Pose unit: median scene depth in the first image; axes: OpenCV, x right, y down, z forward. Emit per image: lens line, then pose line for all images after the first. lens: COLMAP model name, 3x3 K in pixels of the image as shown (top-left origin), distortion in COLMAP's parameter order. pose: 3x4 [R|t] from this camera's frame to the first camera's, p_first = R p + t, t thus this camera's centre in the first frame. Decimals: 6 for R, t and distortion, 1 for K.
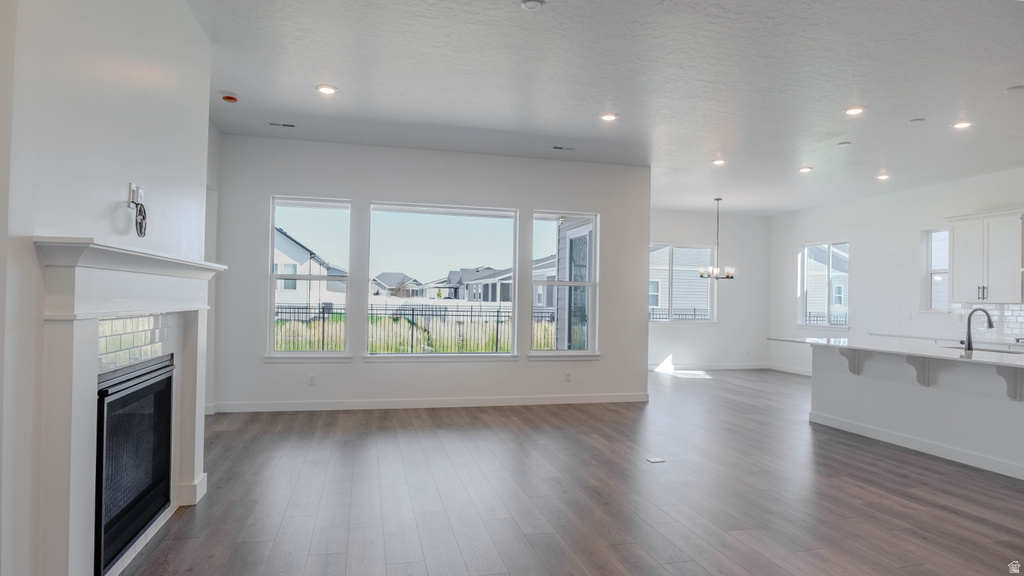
lens RADIAL K [[550.9, 0, 528.8], [0, 550.9, 293.3], [0, 0, 1]] dist [-0.026662, 0.002872]
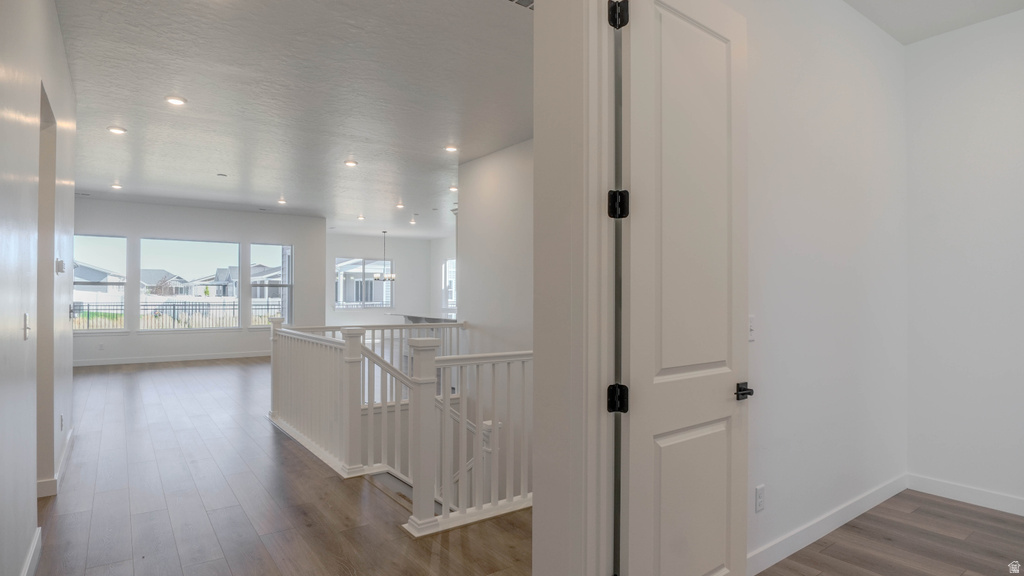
lens RADIAL K [[550.9, 0, 528.8], [0, 550.9, 293.3], [0, 0, 1]] dist [-0.026662, 0.002872]
pose [[0.934496, -0.017929, 0.355521, 0.038214], [0.013834, 0.999805, 0.014058, -0.001241], [-0.355704, -0.008218, 0.934563, -0.164073]]
